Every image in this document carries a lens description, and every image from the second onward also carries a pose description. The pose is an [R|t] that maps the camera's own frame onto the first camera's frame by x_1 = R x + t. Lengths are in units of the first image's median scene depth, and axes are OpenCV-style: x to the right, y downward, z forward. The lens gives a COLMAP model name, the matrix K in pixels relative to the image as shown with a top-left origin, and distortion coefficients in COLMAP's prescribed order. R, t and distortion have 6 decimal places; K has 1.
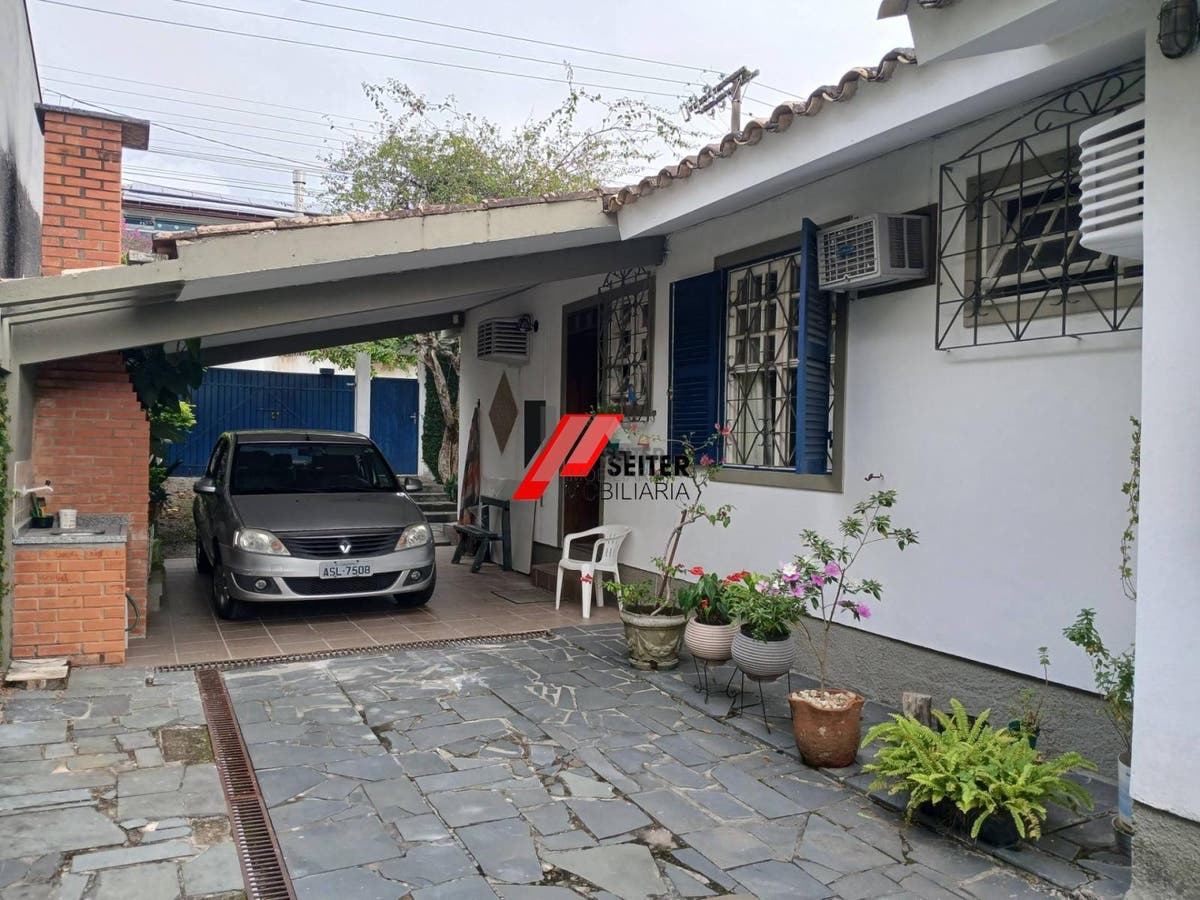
lens RADIAL K [[917.1, 0, 600.0], [0, 917.1, 450.0], [0, 0, 1]] dist [0.001076, -0.060705]
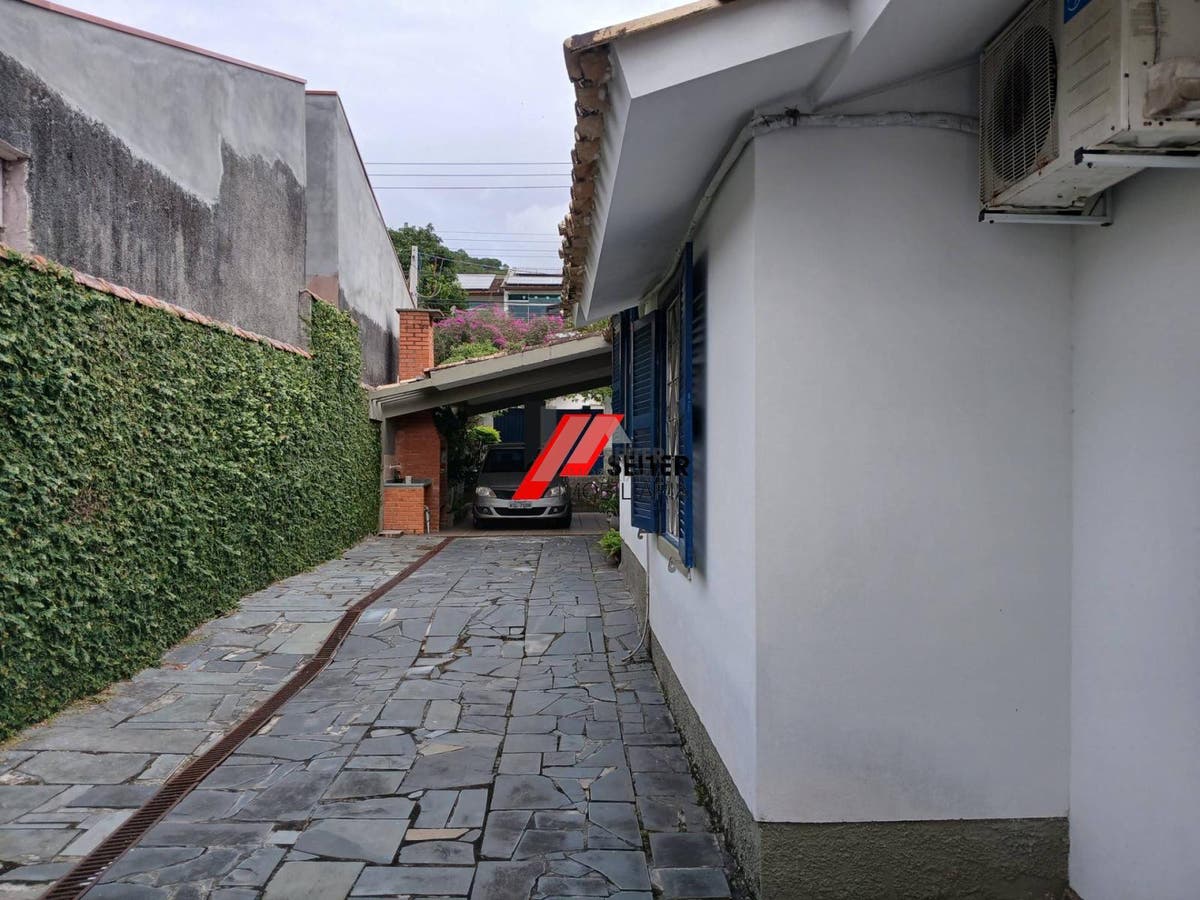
lens RADIAL K [[917.1, 0, 600.0], [0, 917.1, 450.0], [0, 0, 1]] dist [0.001076, -0.060705]
pose [[0.909132, -0.019798, -0.416037, 0.868000], [0.011463, 0.999681, -0.022524, 0.055393], [0.416350, 0.015709, 0.909069, -0.977595]]
